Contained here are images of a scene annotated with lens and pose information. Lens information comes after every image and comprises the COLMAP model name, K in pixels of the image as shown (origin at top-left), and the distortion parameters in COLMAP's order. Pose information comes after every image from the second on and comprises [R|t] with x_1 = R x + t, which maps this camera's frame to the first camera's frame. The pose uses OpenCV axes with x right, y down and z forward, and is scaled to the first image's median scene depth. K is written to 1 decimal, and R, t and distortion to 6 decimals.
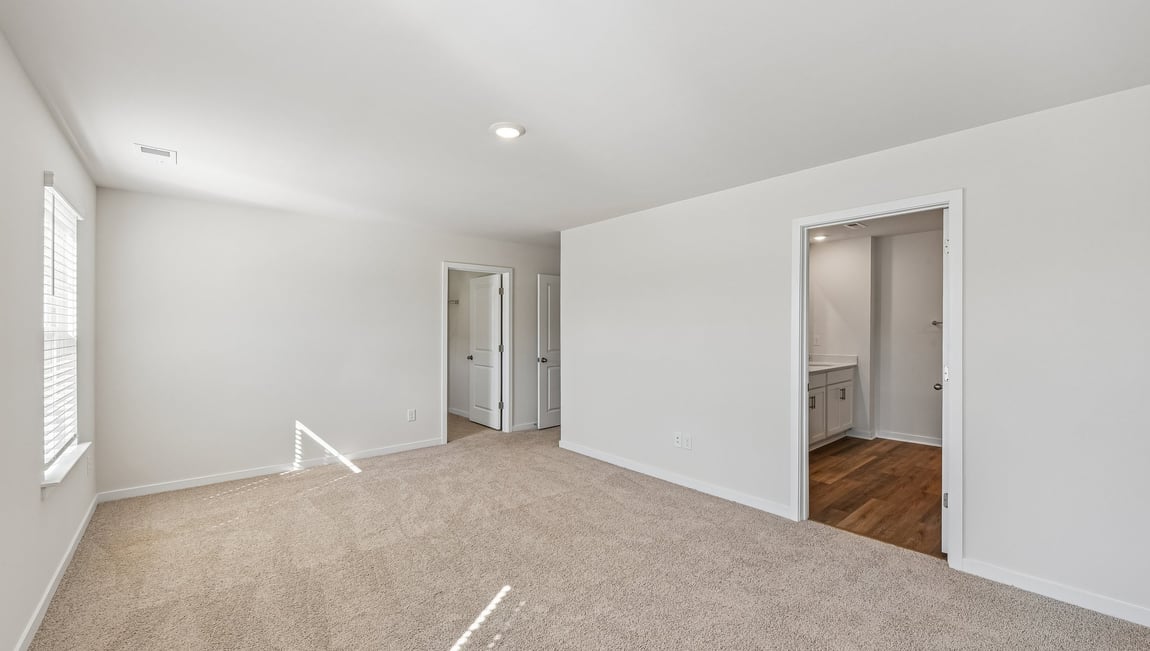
lens RADIAL K [[465.0, 0, 577.7], [0, 465.0, 323.6], [0, 0, 1]] dist [-0.014789, -0.000331]
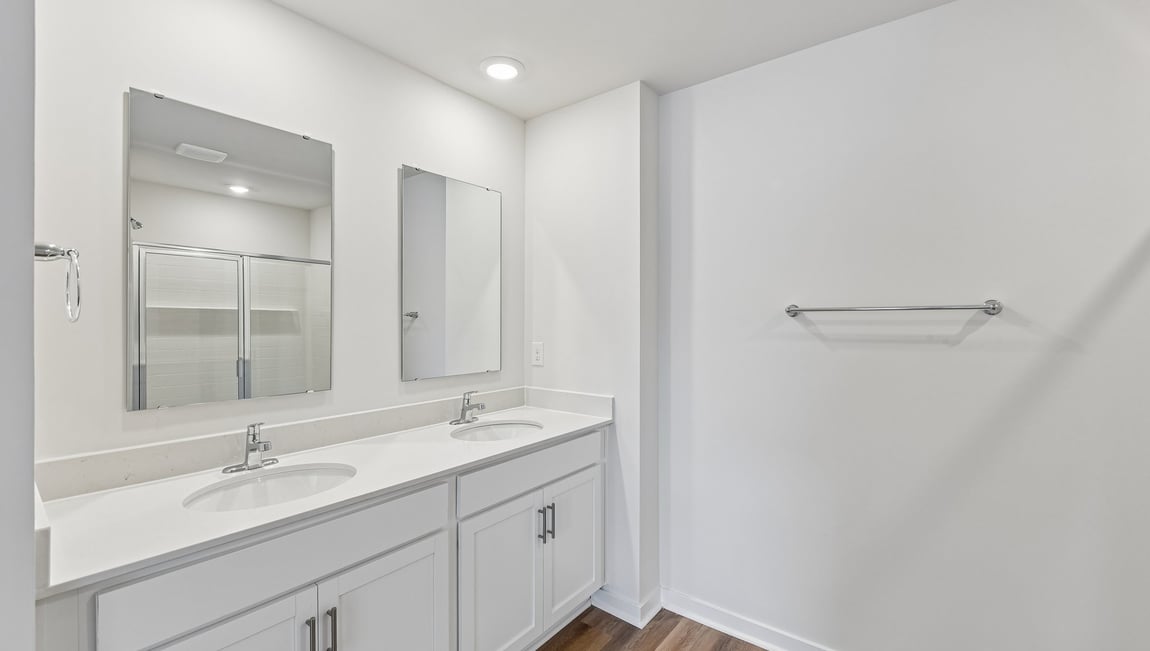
lens RADIAL K [[465.0, 0, 577.7], [0, 465.0, 323.6], [0, 0, 1]] dist [-0.014789, -0.000331]
pose [[0.976869, -0.005843, 0.213758, 0.502254], [0.007831, 0.999934, -0.008456, 0.012045], [-0.213694, 0.009934, 0.976850, 0.641721]]
